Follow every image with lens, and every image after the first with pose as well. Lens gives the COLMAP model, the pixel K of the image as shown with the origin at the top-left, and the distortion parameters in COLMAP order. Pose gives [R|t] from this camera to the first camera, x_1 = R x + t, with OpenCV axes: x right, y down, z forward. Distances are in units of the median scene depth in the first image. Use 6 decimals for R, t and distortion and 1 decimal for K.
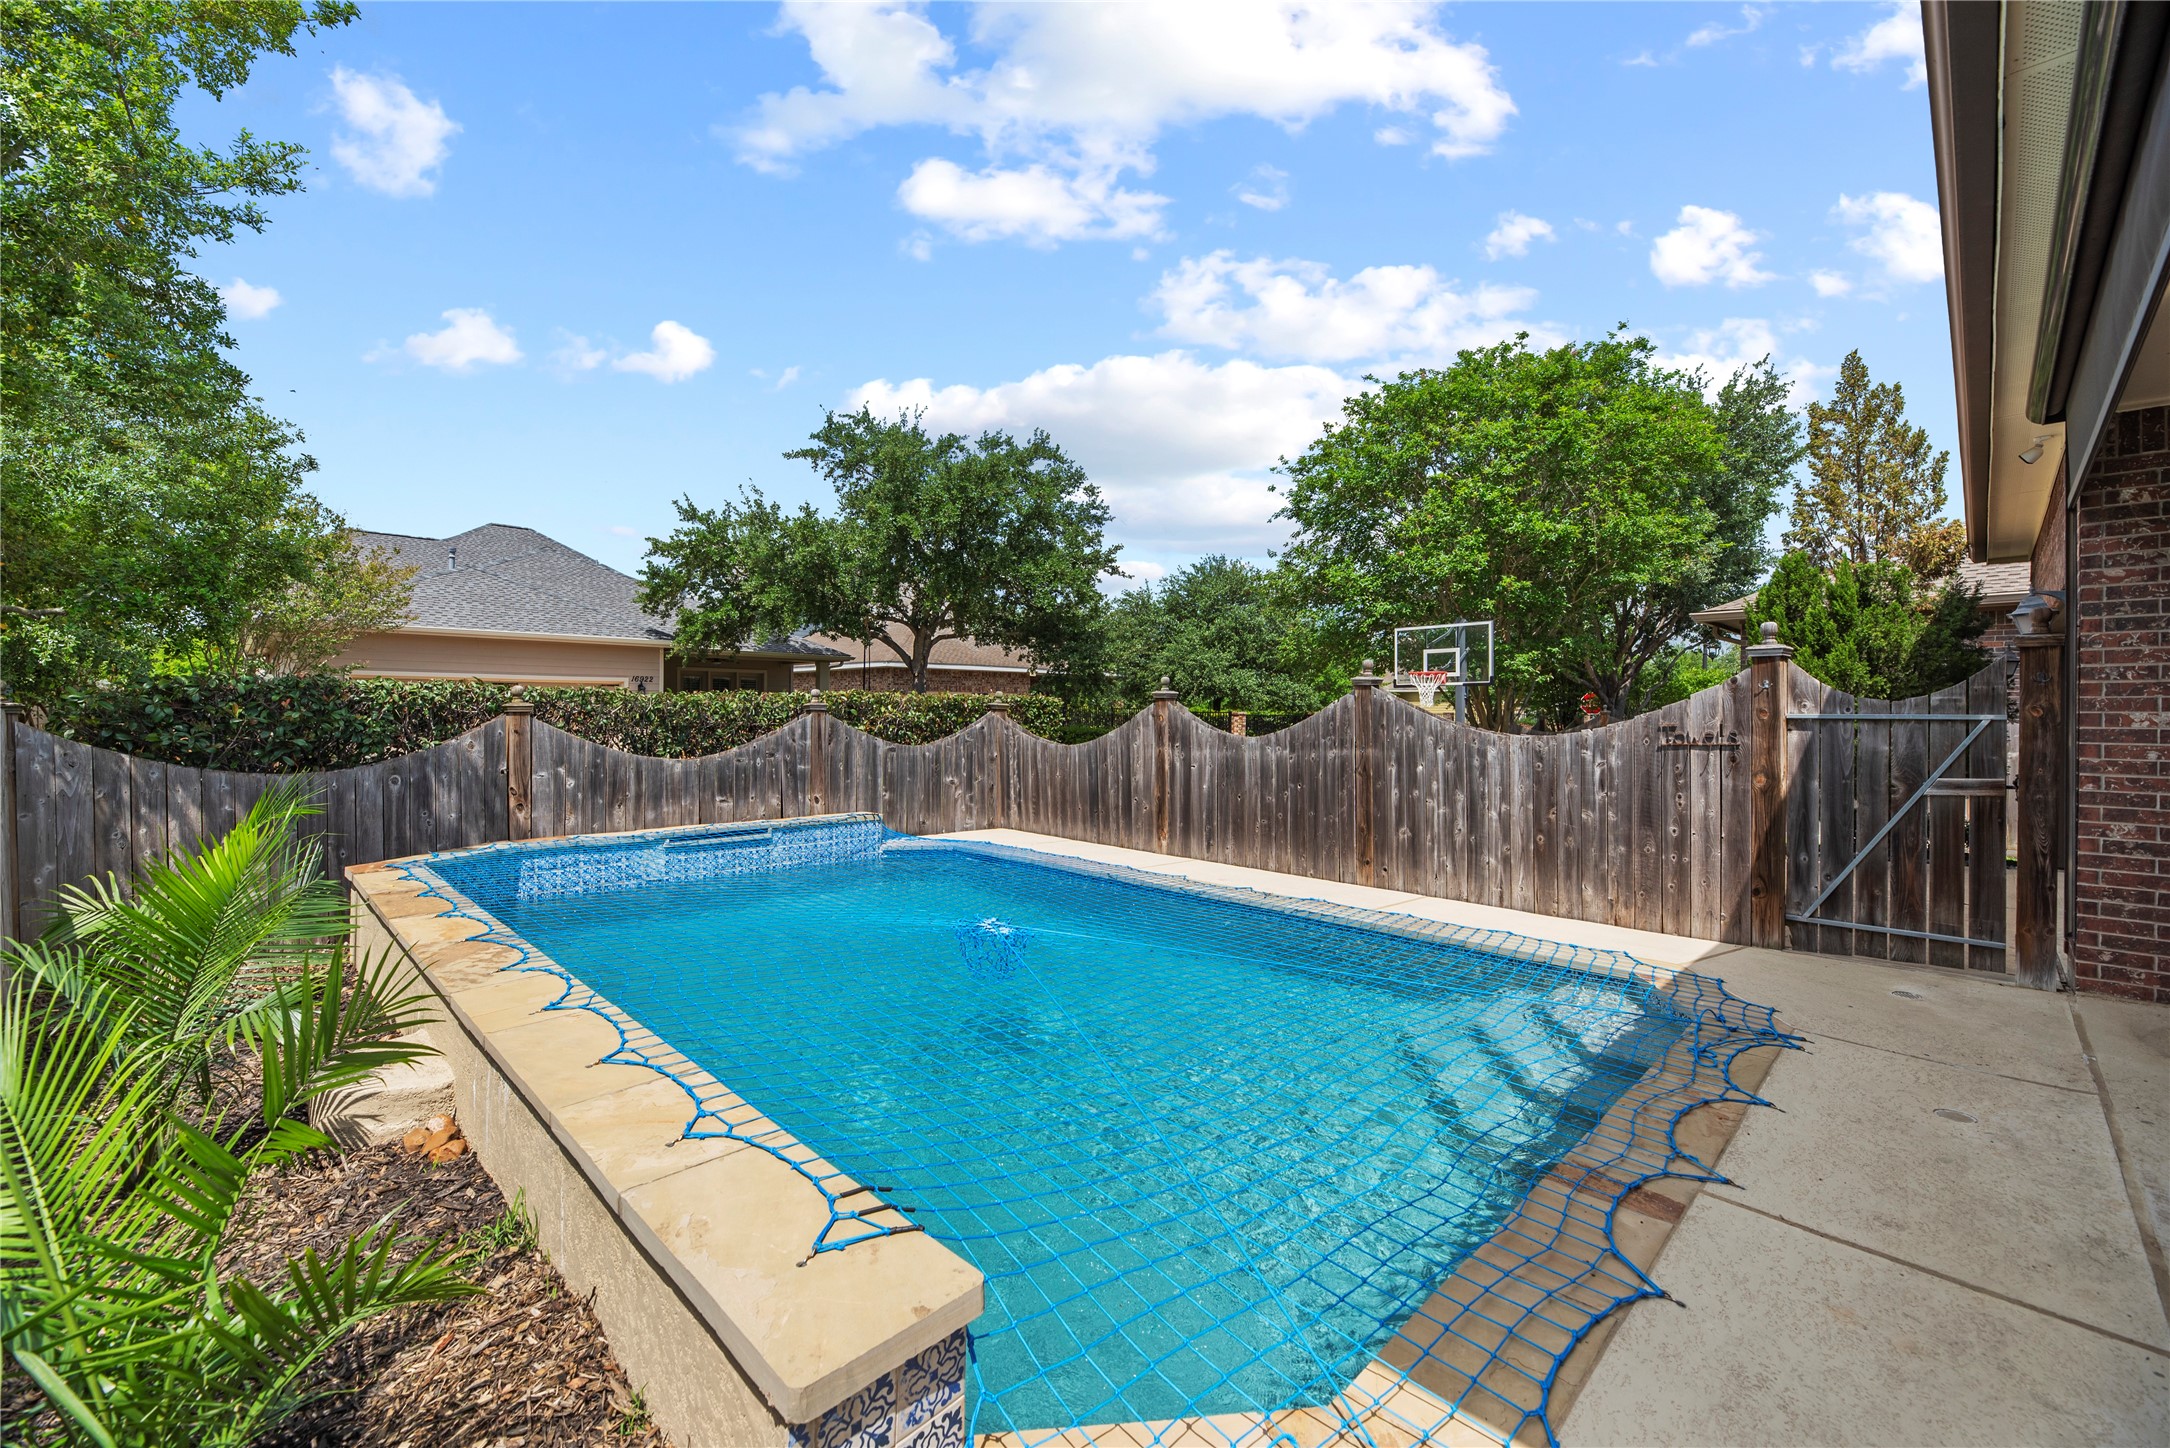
lens RADIAL K [[878.5, 0, 1085.1], [0, 878.5, 716.8], [0, 0, 1]] dist [0.005417, -0.000784]
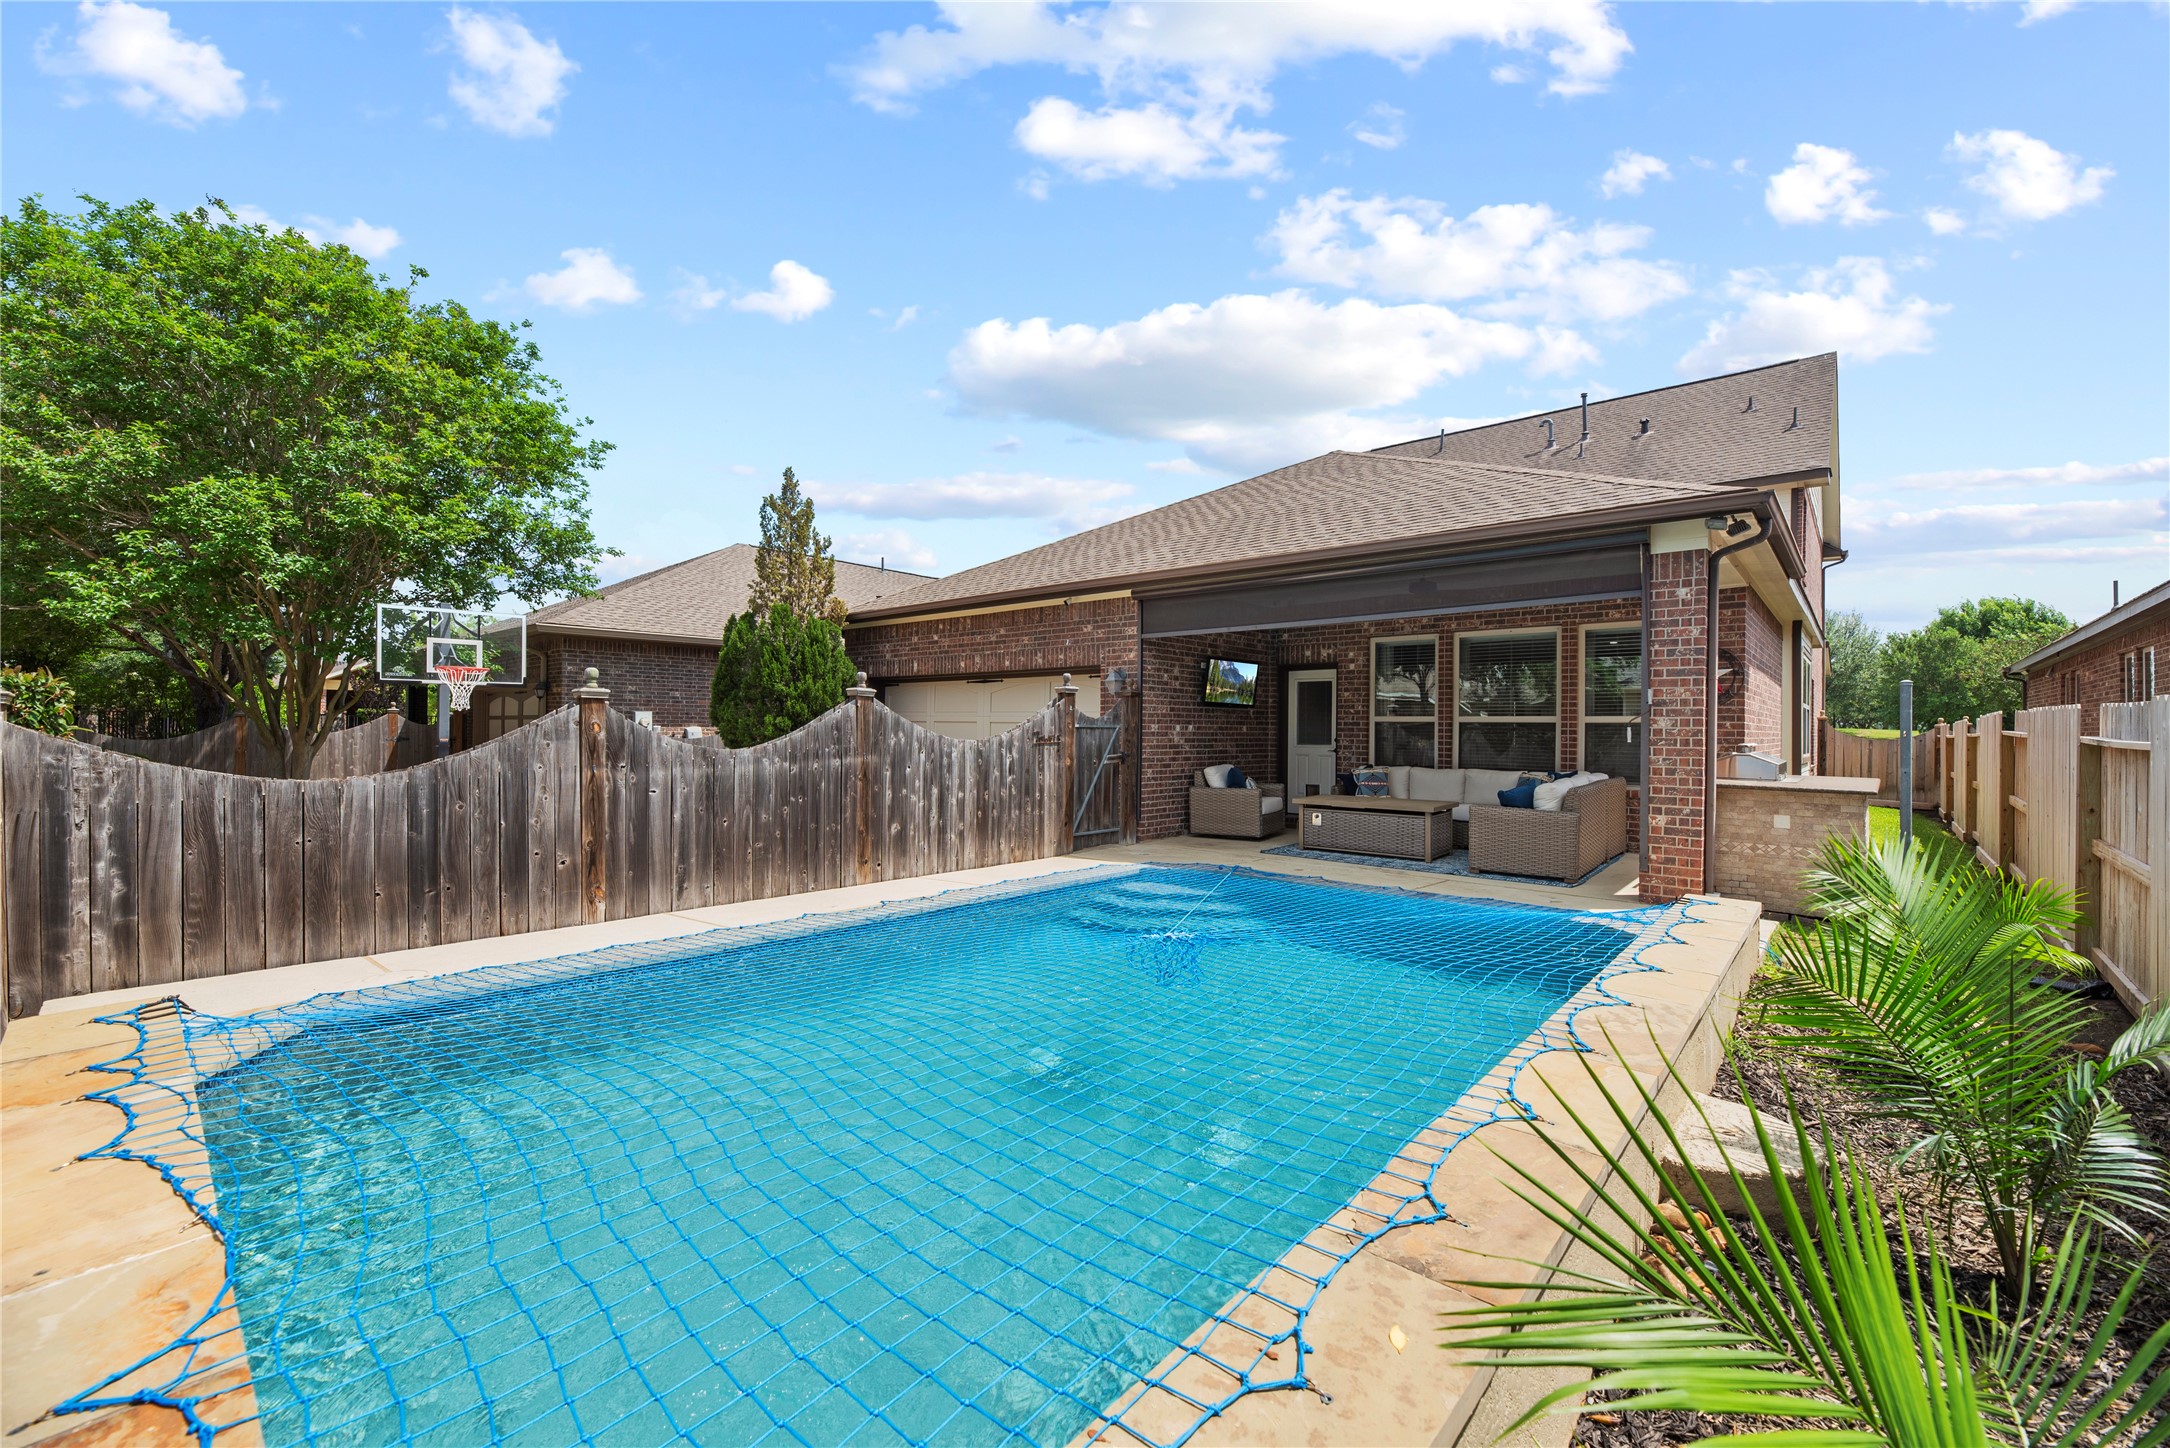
lens RADIAL K [[878.5, 0, 1081.7], [0, 878.5, 727.9], [0, 0, 1]] dist [0.005417, -0.000784]
pose [[-0.049488, -0.005514, 0.998760, -0.676700], [-0.005712, 0.999970, 0.005238, -0.003944], [-0.998758, -0.005446, -0.049518, 0.704864]]
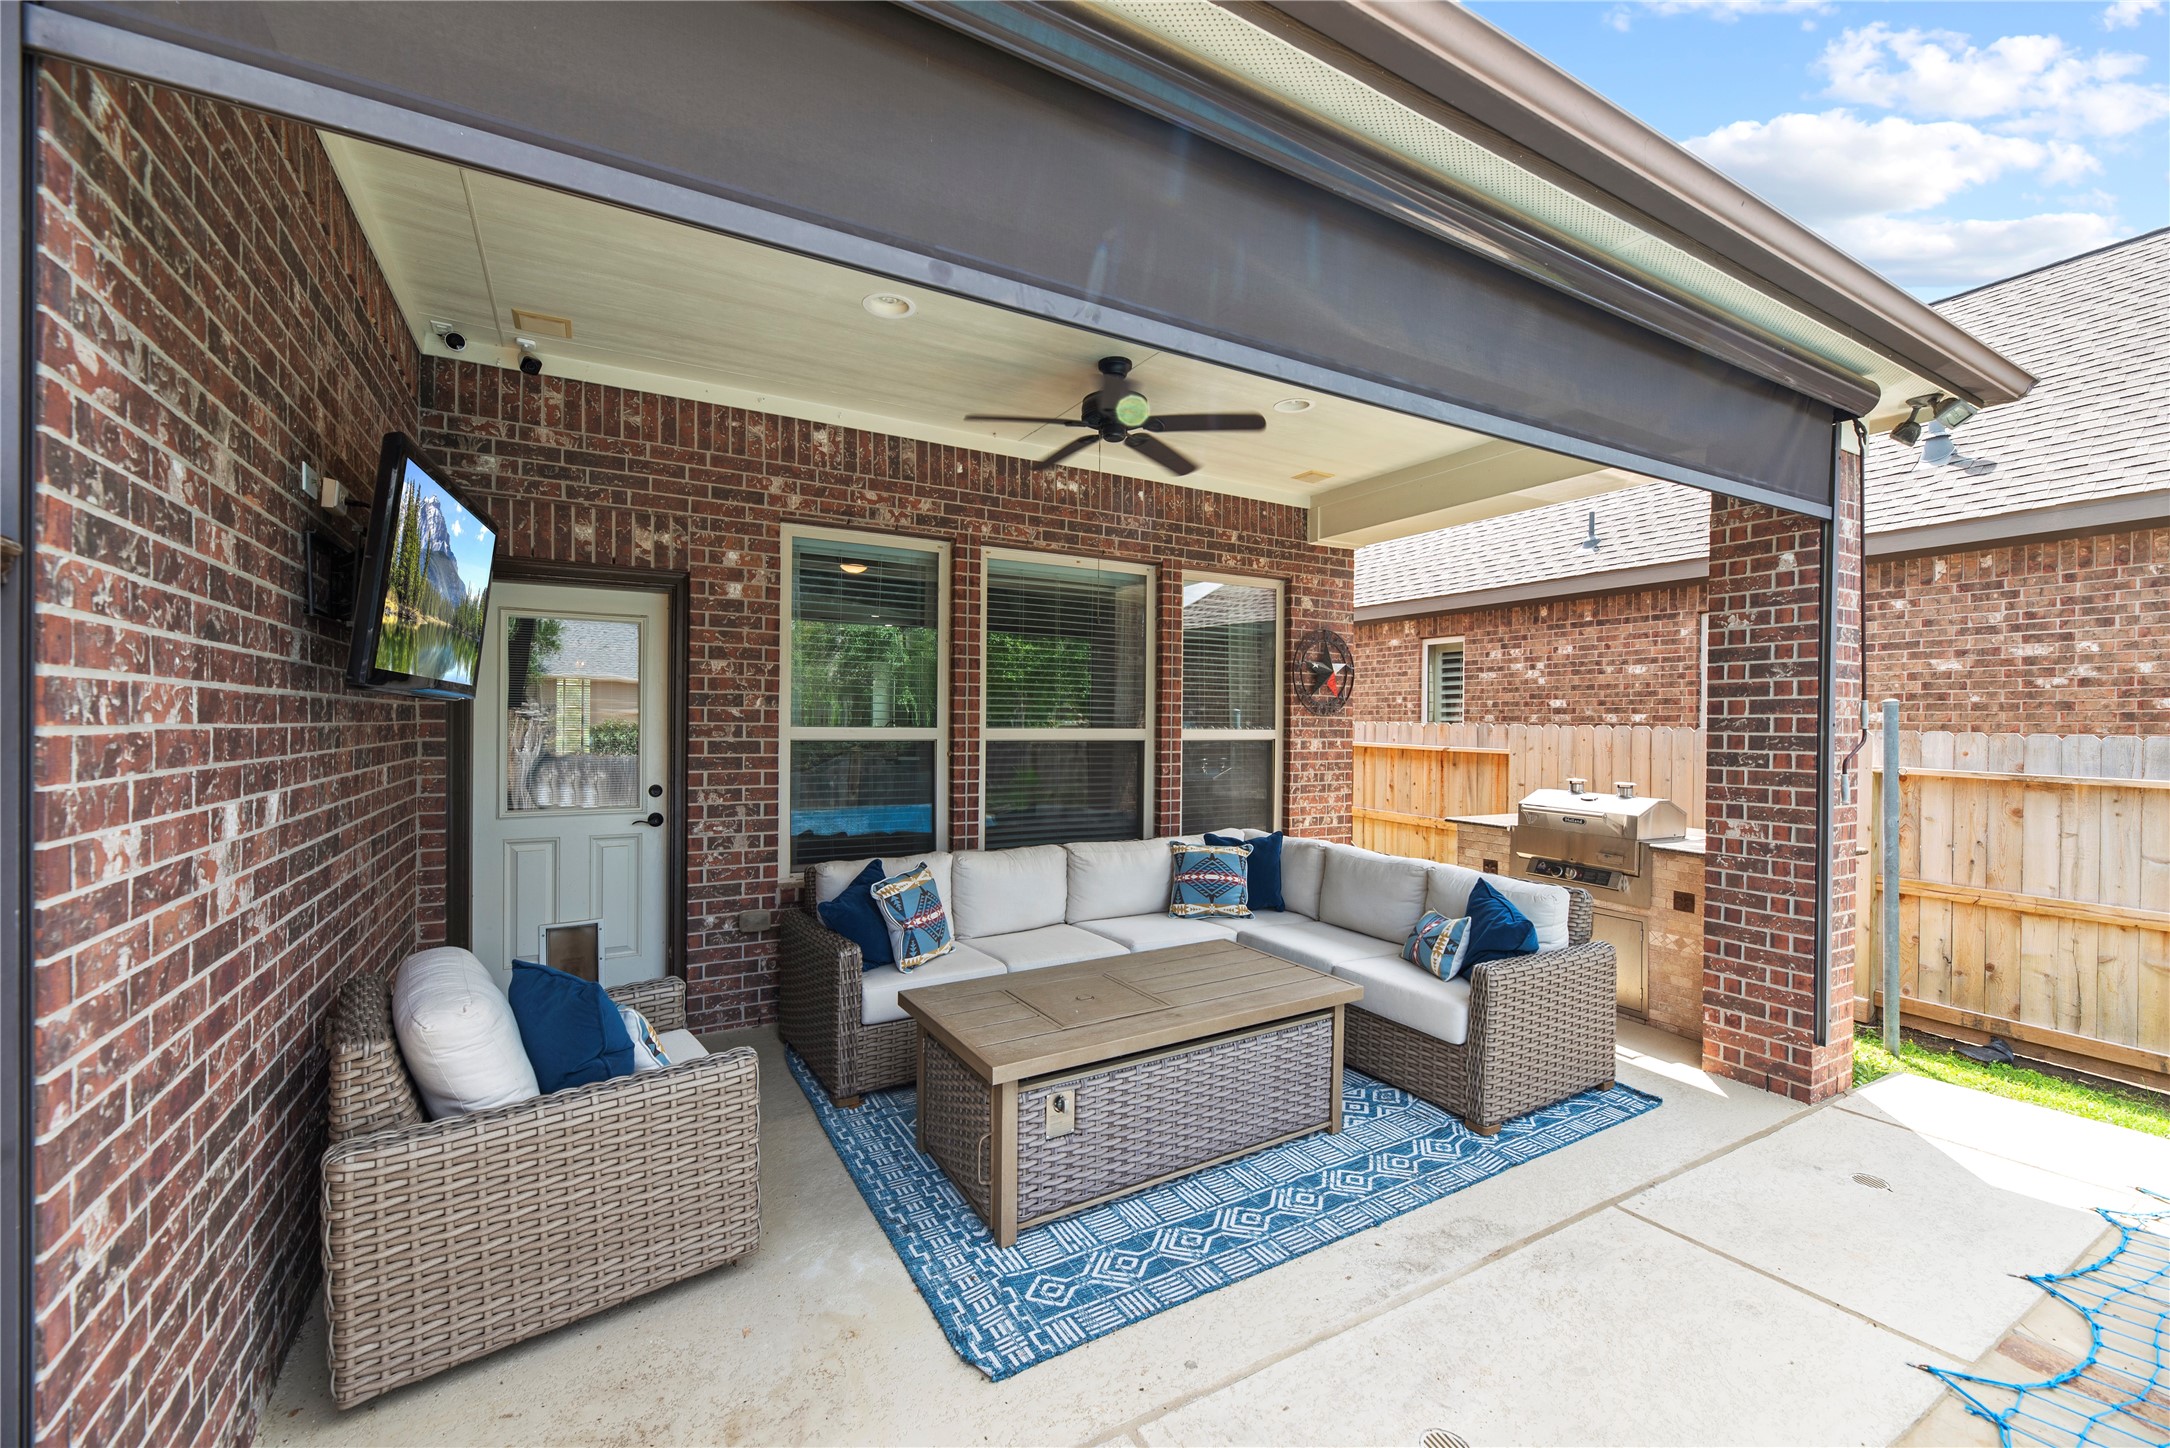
lens RADIAL K [[878.5, 0, 1093.2], [0, 878.5, 726.3], [0, 0, 1]] dist [0.005417, -0.000784]
pose [[-0.969451, -0.016541, 0.244726, 0.416835], [-0.015353, 0.999859, 0.006763, -0.023991], [-0.244803, 0.002799, -0.969569, 0.642305]]
